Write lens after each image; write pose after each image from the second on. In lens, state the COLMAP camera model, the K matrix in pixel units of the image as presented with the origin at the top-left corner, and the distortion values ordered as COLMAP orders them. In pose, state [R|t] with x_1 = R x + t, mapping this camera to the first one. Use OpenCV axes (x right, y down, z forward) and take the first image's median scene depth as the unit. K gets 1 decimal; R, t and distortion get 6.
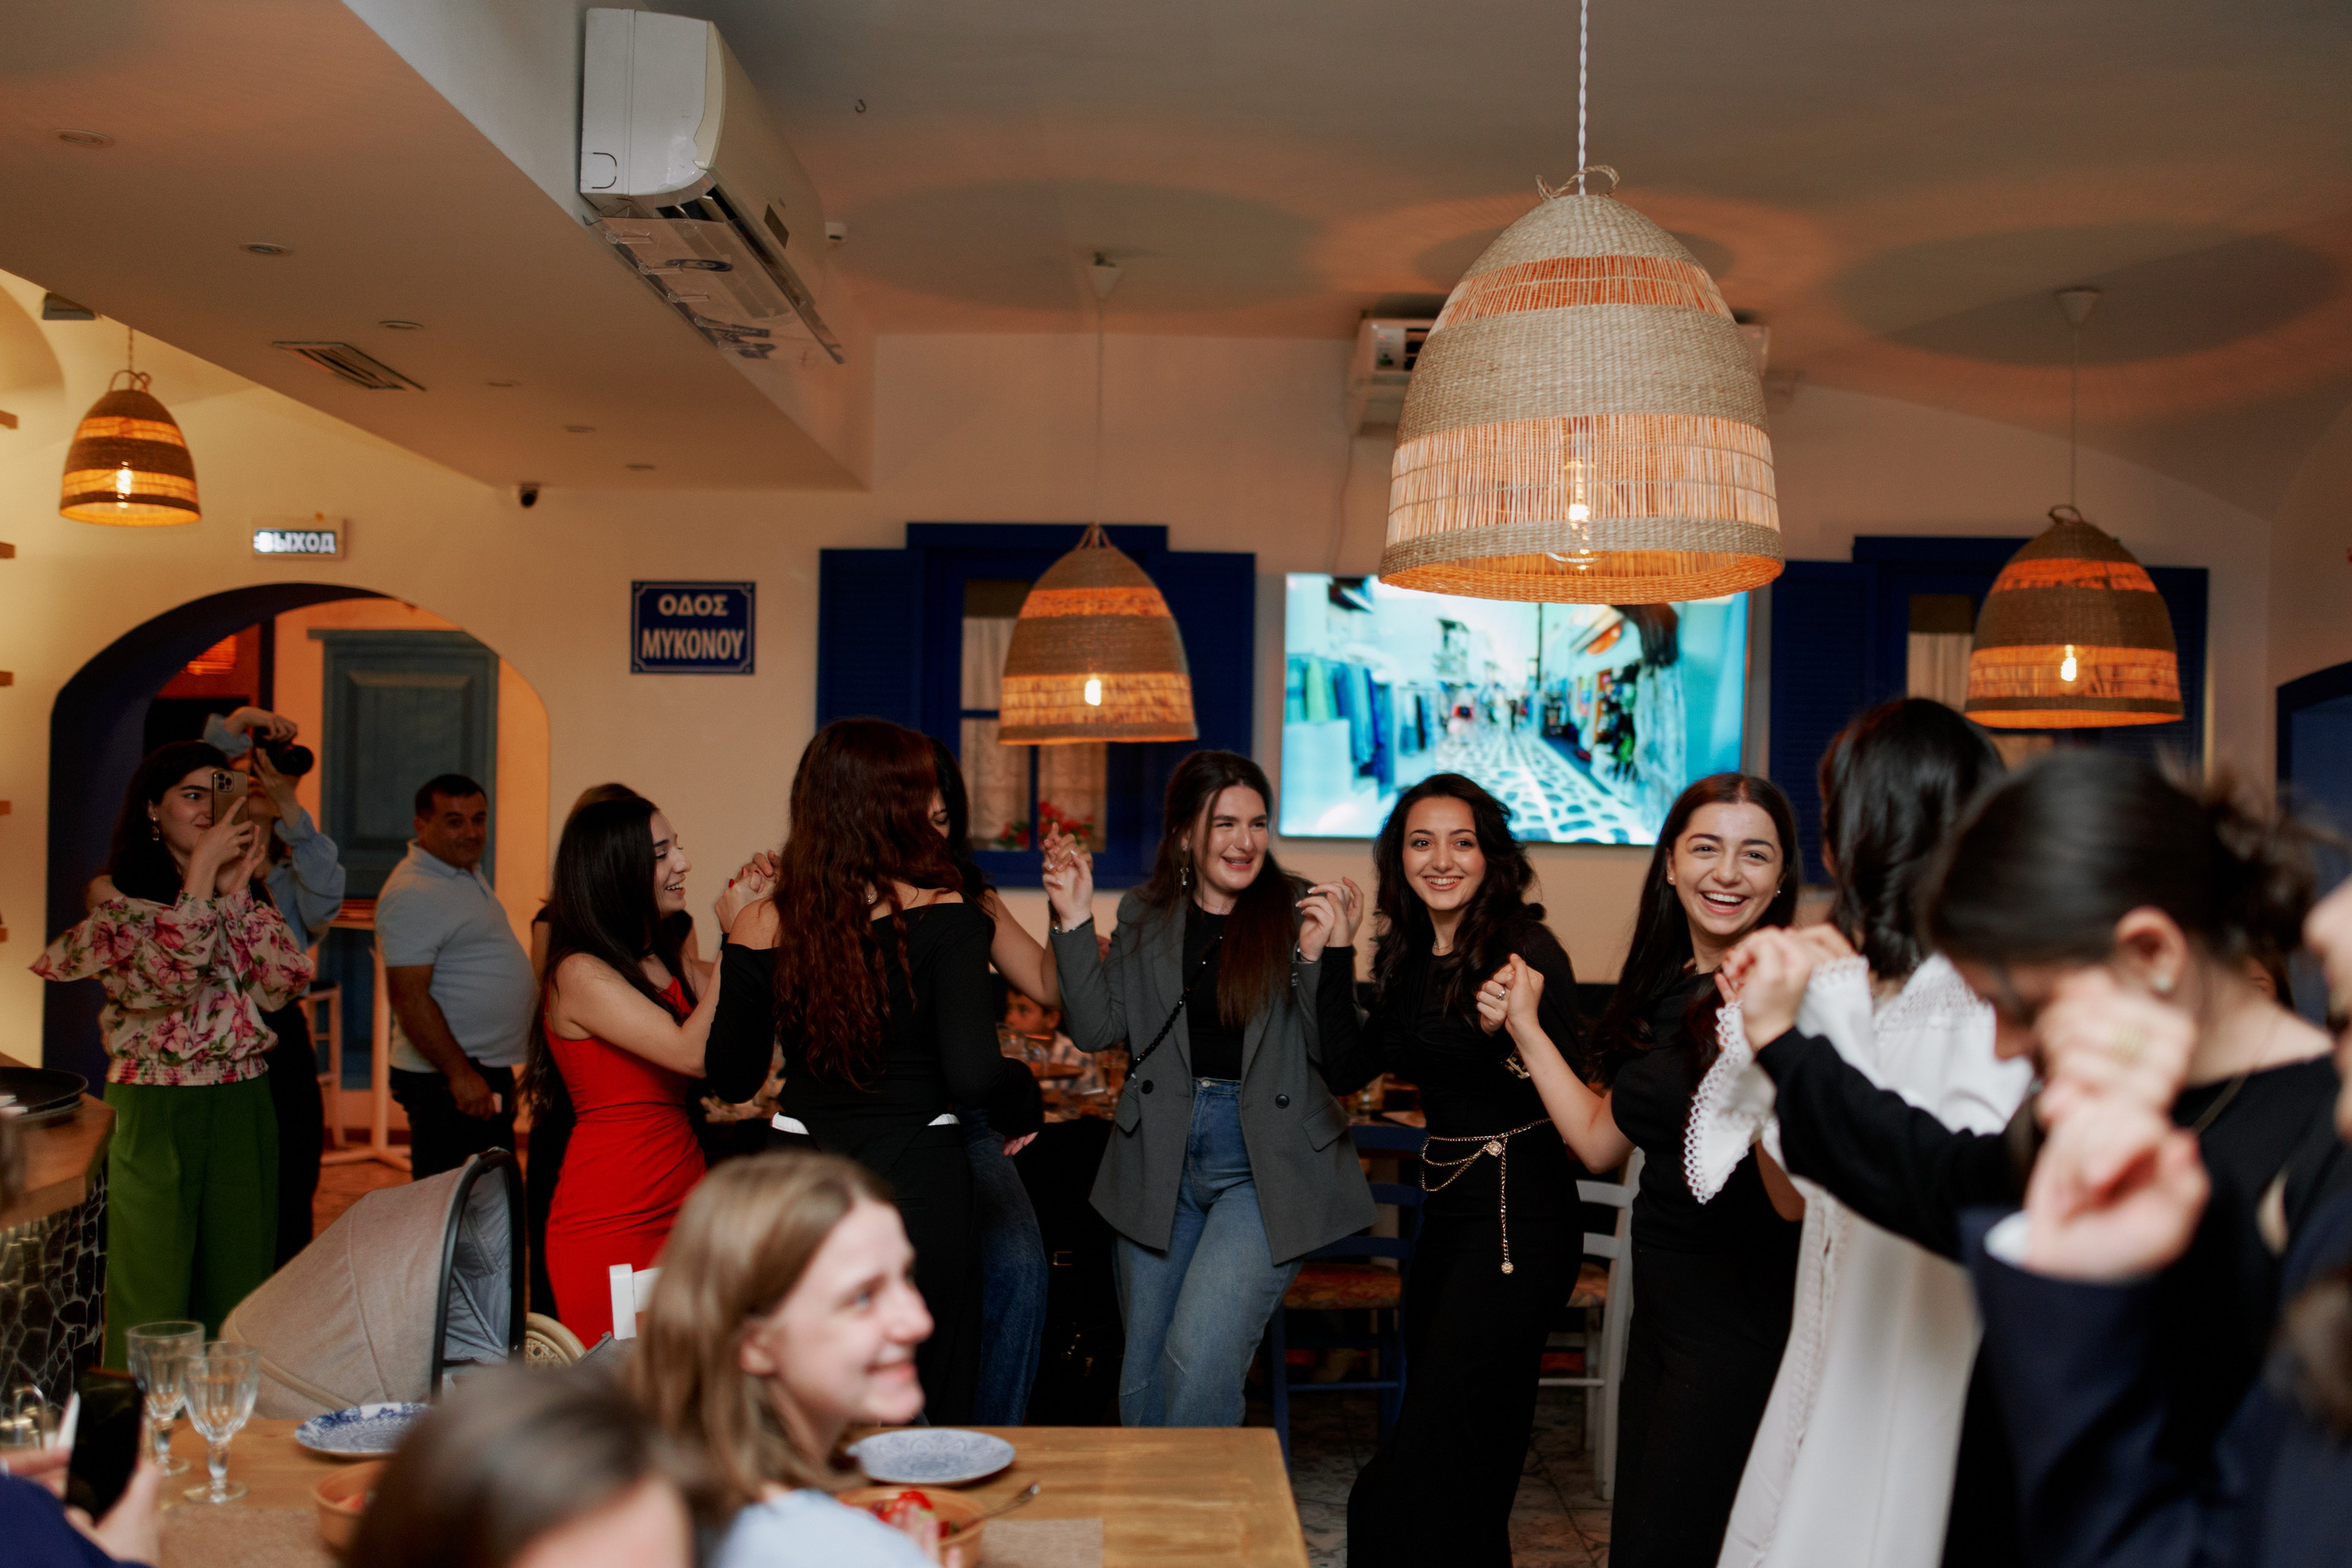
lens RADIAL K [[2262.6, 0, 1175.4], [0, 2262.6, 775.9], [0, 0, 1]] dist [0.008697, 0.000000]
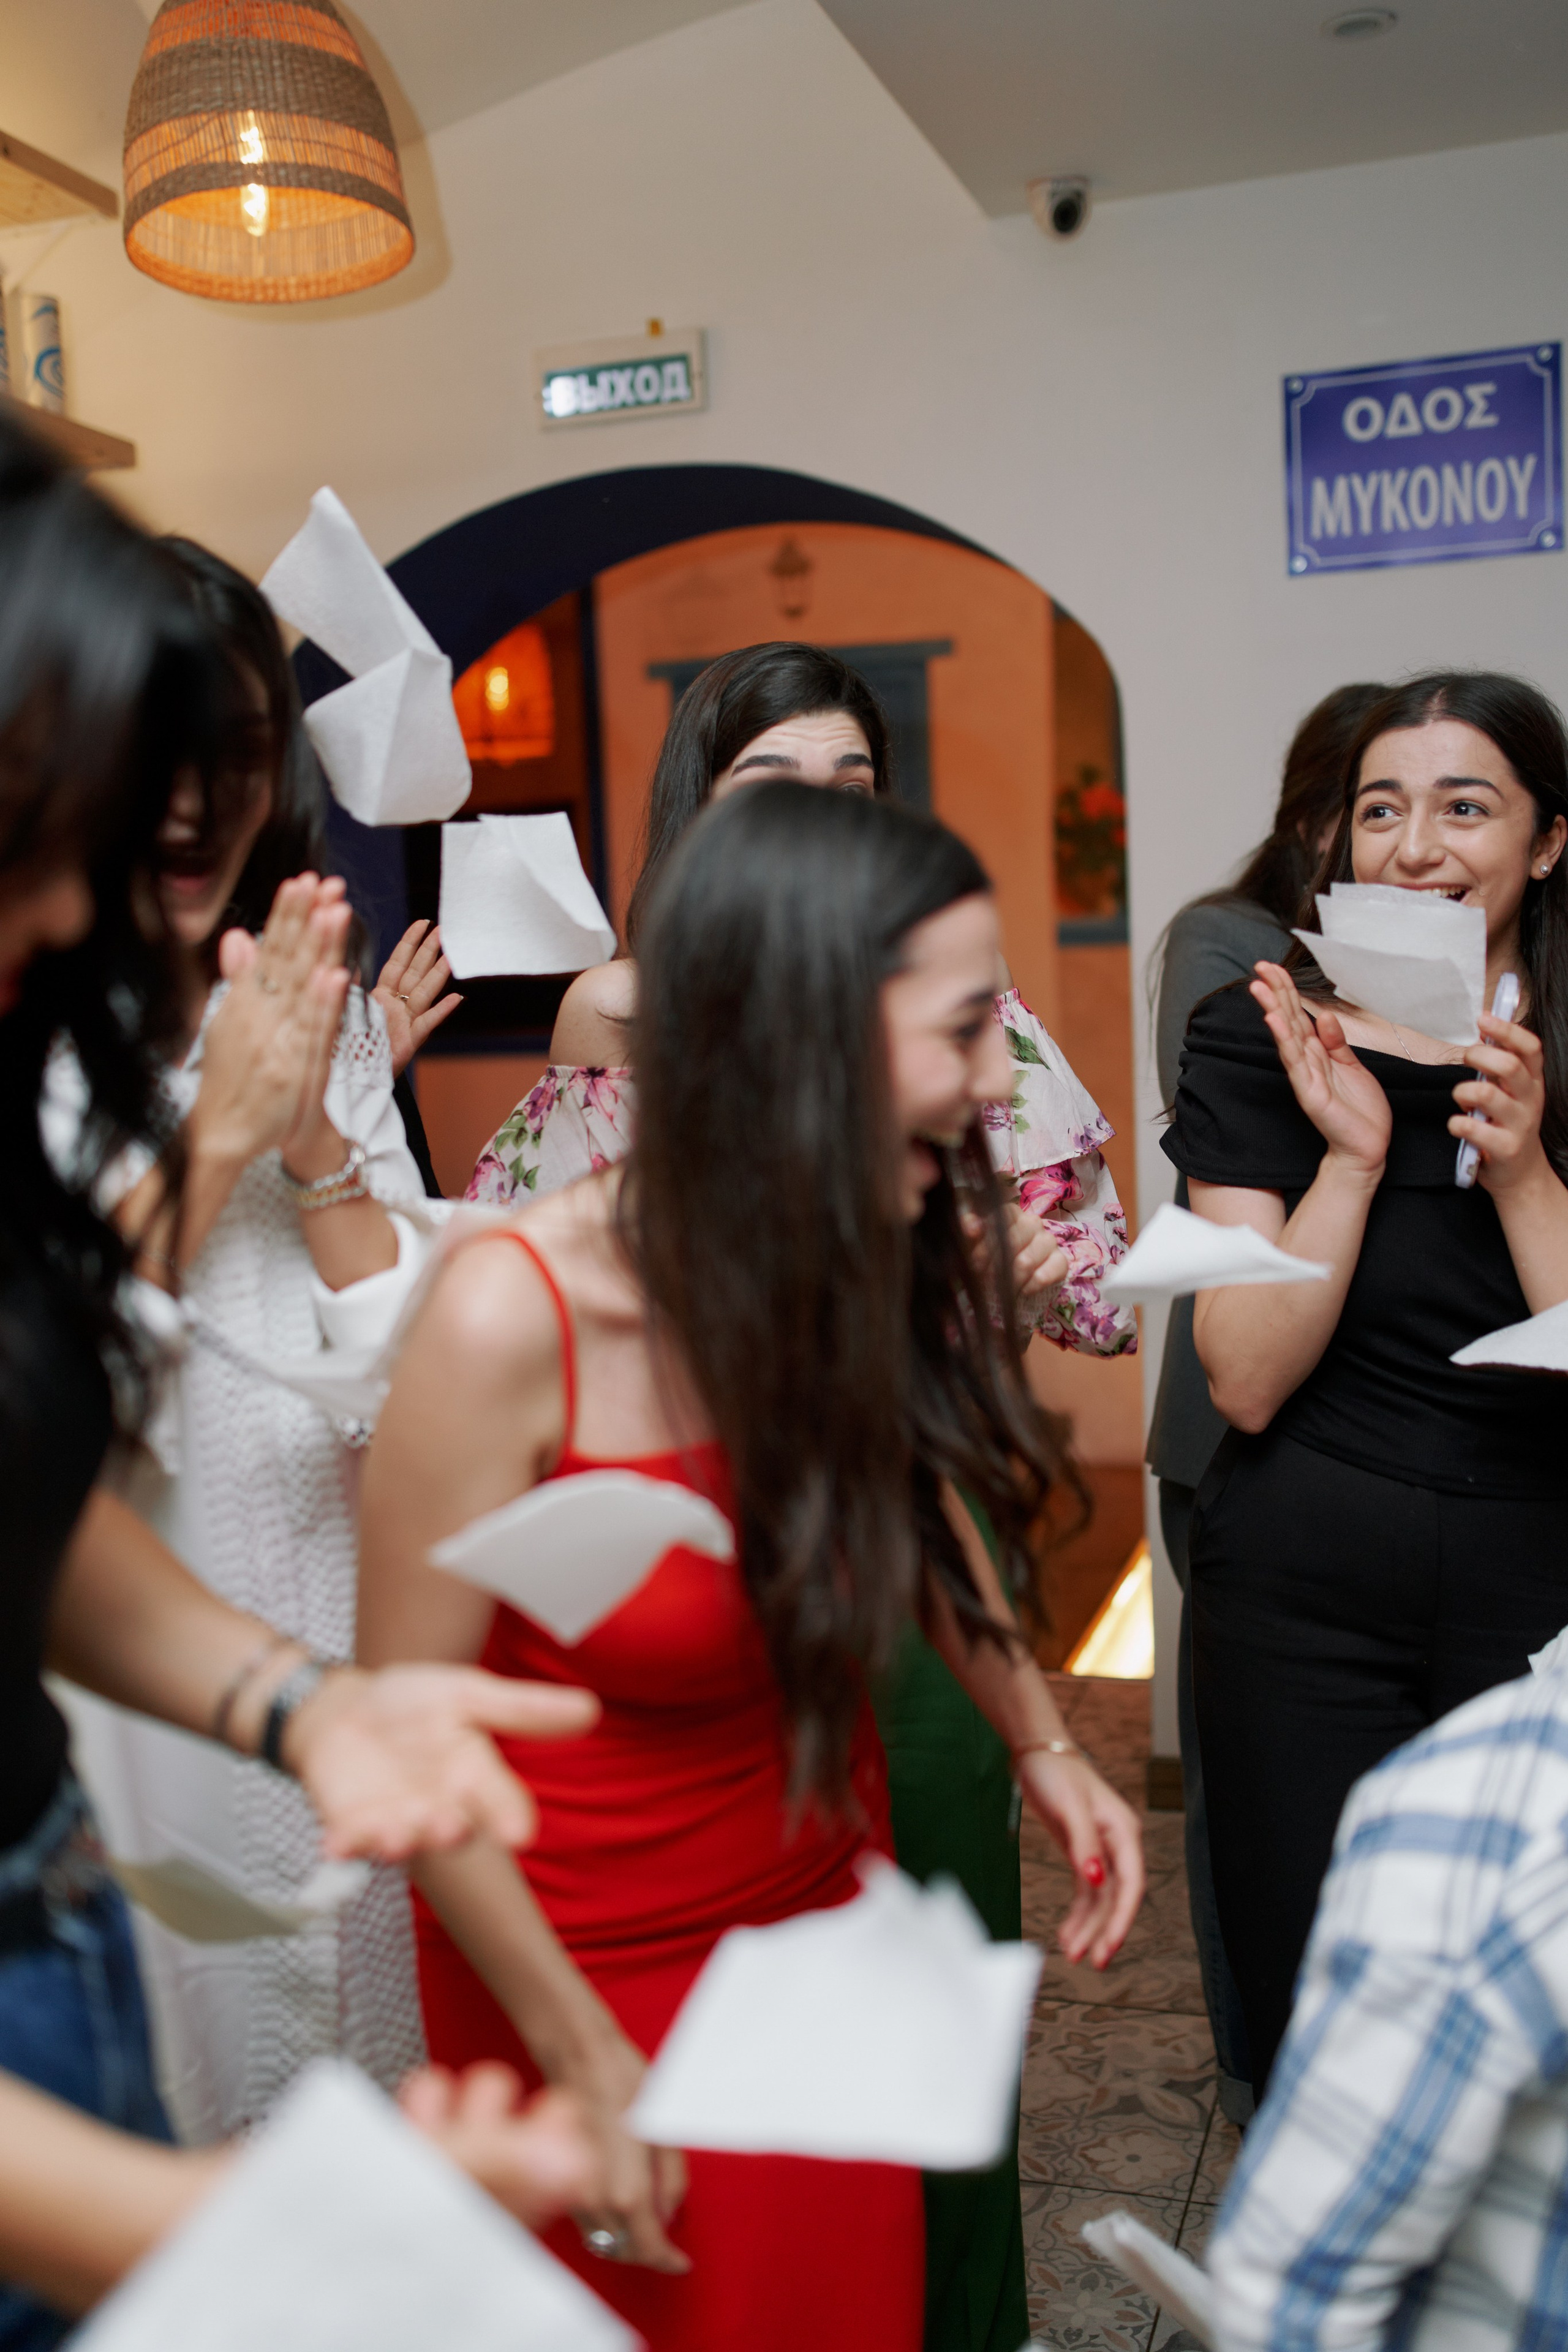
lens RADIAL K [[2262.8, 0, 775.2], [0, 2262.8, 1167.9], [0, 0, 1]] dist [0.008697, 0.000000]
pose [[0.948928, -0.027259, -0.314314, -0.196790], [0.053968, 0.995601, 0.076588, 0.035699], [0.310844, -0.089639, 0.946225, 0.507152]]
